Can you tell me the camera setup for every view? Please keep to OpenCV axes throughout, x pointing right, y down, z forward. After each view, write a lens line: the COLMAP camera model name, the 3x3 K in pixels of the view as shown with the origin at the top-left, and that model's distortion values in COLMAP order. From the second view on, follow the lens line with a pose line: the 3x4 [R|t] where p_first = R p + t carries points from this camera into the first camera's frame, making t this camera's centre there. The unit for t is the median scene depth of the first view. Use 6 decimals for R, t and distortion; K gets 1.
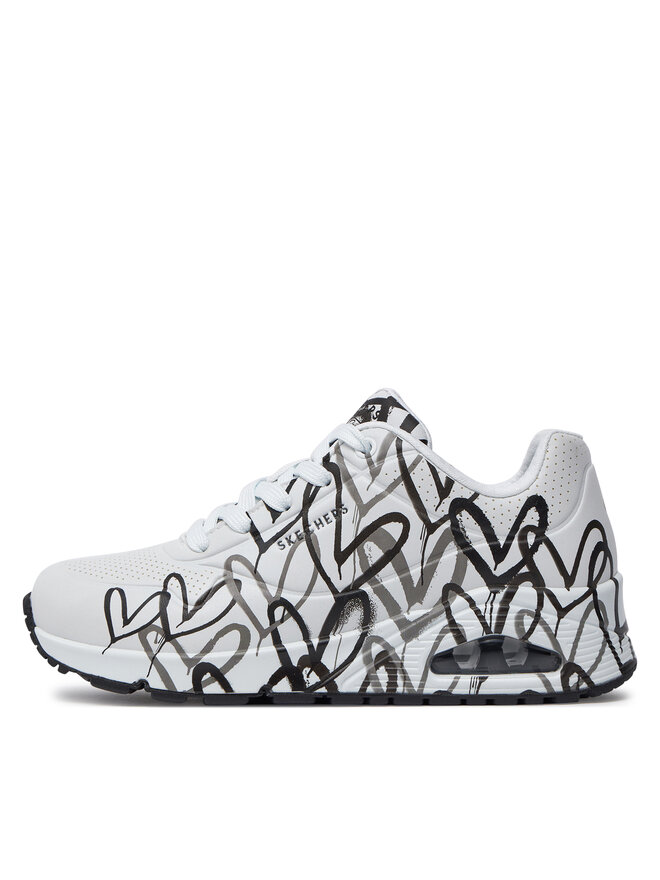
lens RADIAL K [[1727.9, 0, 330.0], [0, 1727.9, 440.0], [0, 0, 1]] dist [0.243743, 0.032691]
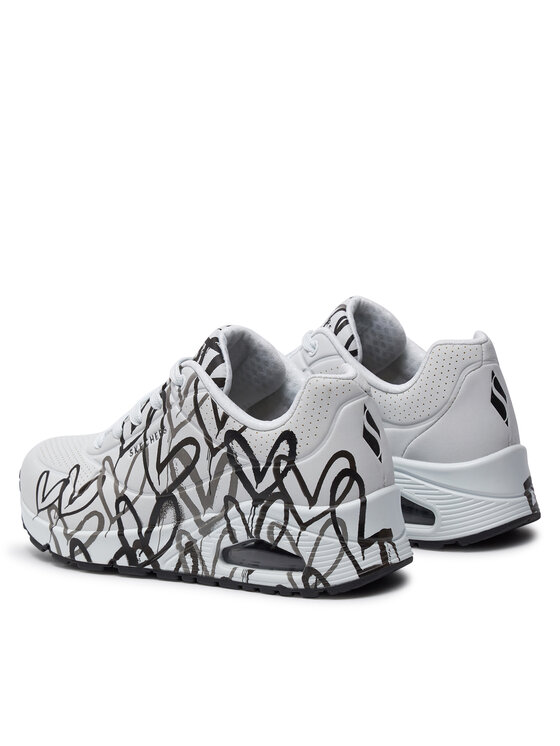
lens RADIAL K [[2200.0, 0, 280.0], [0, 2200.0, 373.0], [0, 0, 1]] dist [1.113999, -0.080912]
pose [[0.787549, 0.069947, -0.612270, 1.081068], [0.074053, 0.975596, 0.206707, -0.335401], [0.611787, -0.208133, 0.763150, -0.189716]]
